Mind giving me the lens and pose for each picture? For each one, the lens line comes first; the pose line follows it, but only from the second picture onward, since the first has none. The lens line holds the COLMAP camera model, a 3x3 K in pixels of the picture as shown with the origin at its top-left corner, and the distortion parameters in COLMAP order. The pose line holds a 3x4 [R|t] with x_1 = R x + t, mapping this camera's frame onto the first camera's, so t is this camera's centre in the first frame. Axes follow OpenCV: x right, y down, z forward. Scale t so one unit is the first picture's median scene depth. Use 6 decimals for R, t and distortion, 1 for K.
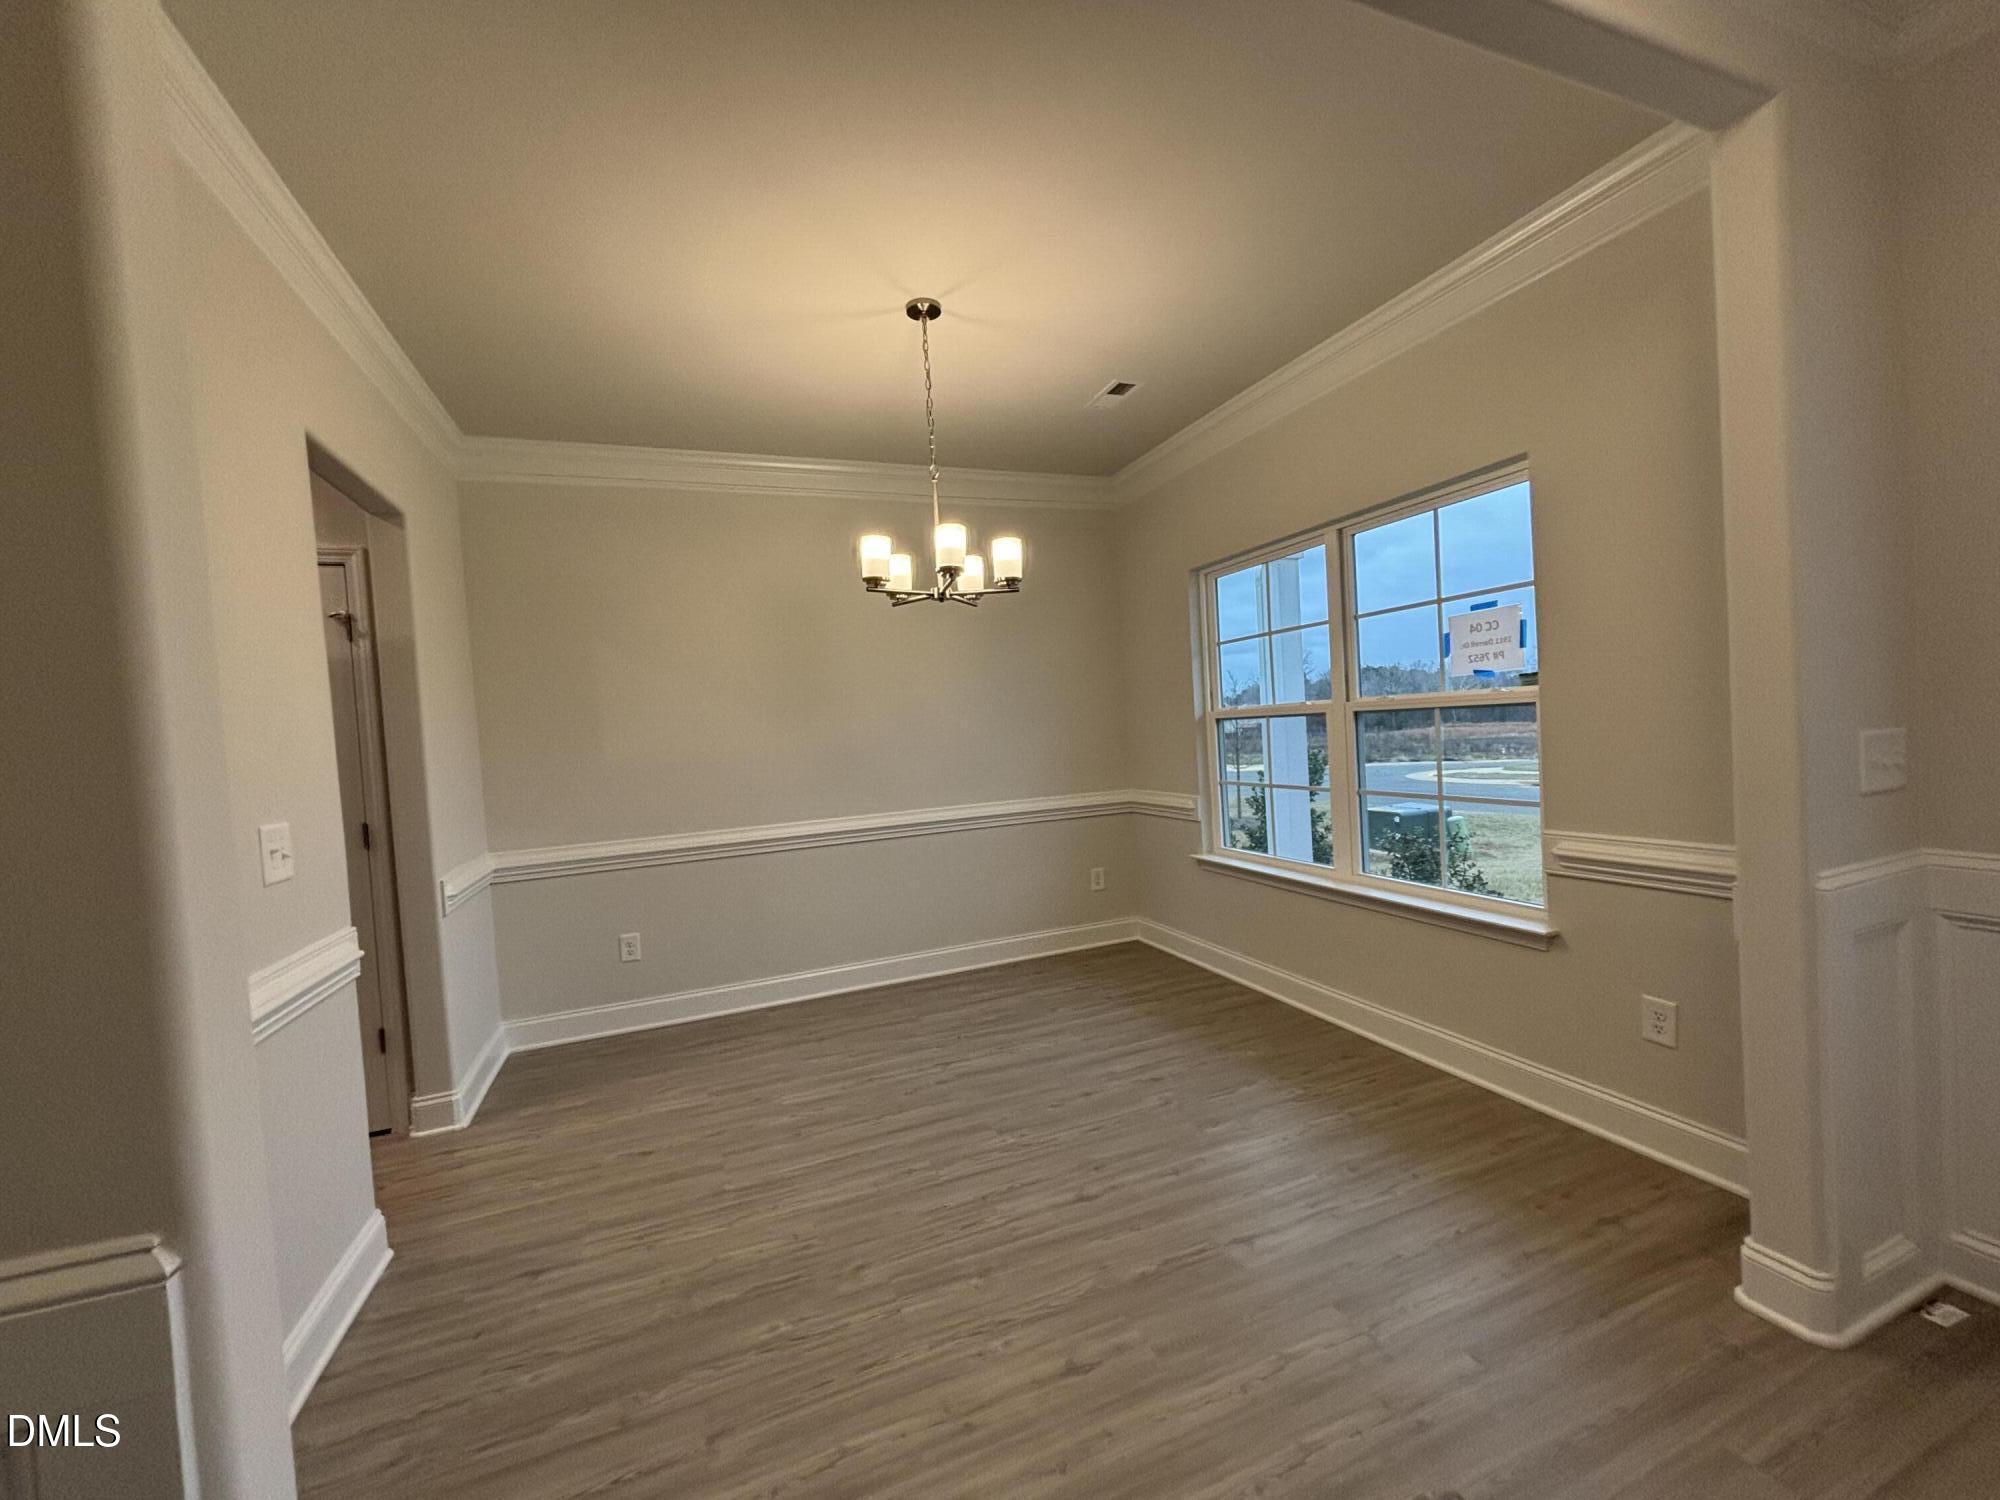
lens RADIAL K [[806.8, 0, 1000.0], [0, 806.8, 750.0], [0, 0, 1]] dist [-0.001334, -0.000857]
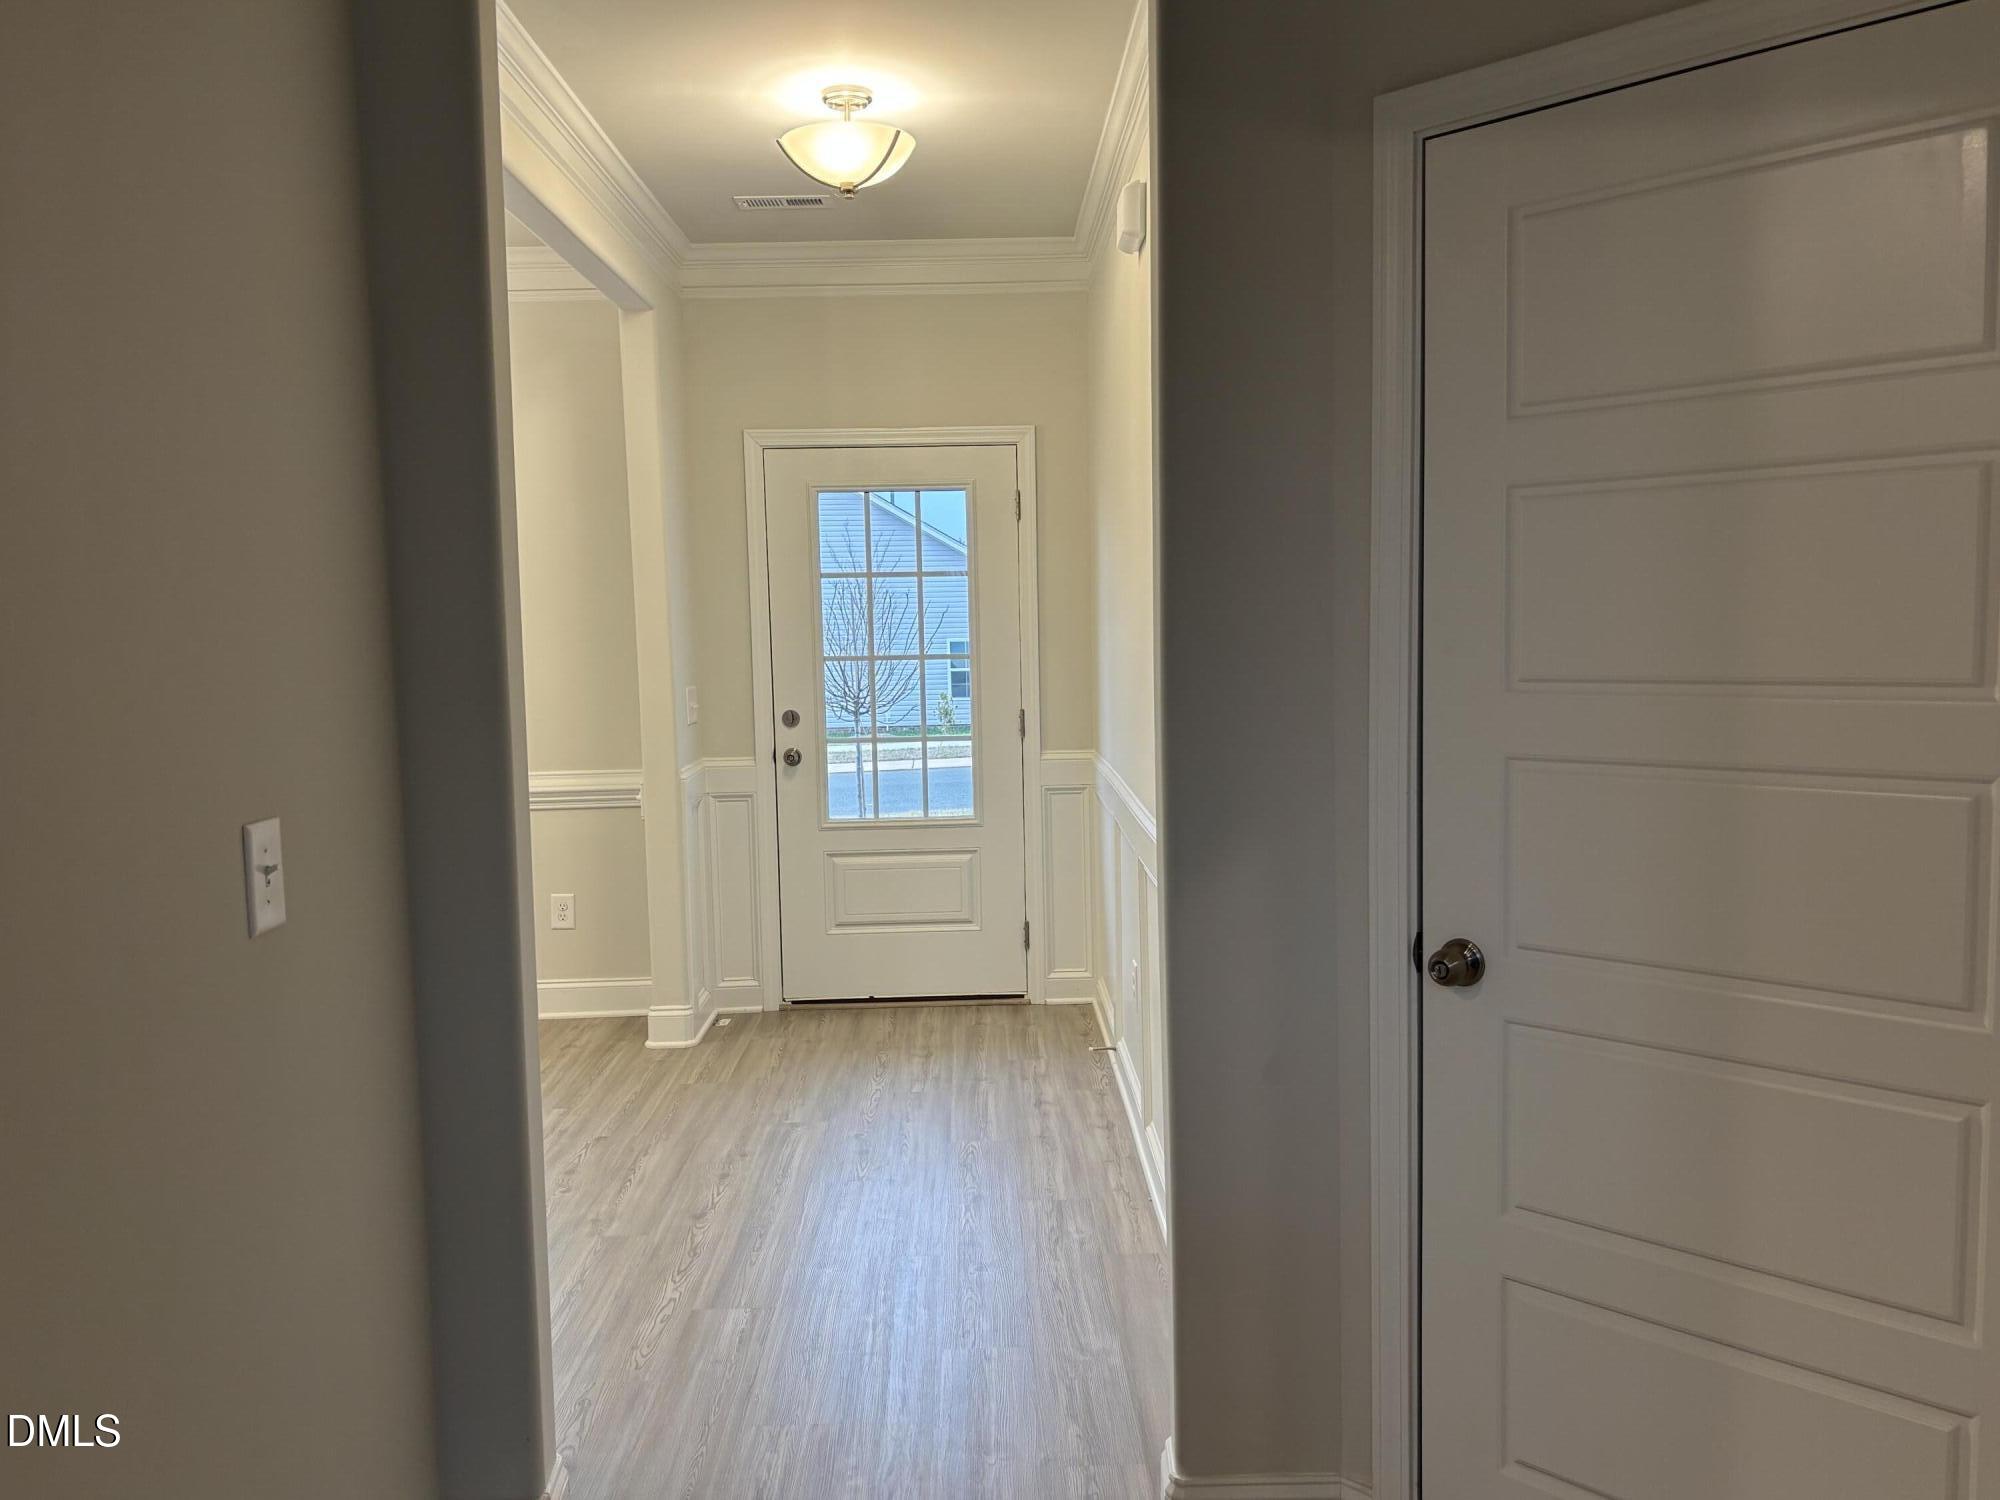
lens RADIAL K [[1539.8, 0, 1000.0], [0, 1539.8, 750.0], [0, 0, 1]] dist [-0.002954, -0.000741]
pose [[0.352310, -0.022478, 0.935613, -1.722527], [0.030851, 0.999447, 0.012395, 0.088282], [-0.935375, 0.024498, 0.352809, -0.754662]]
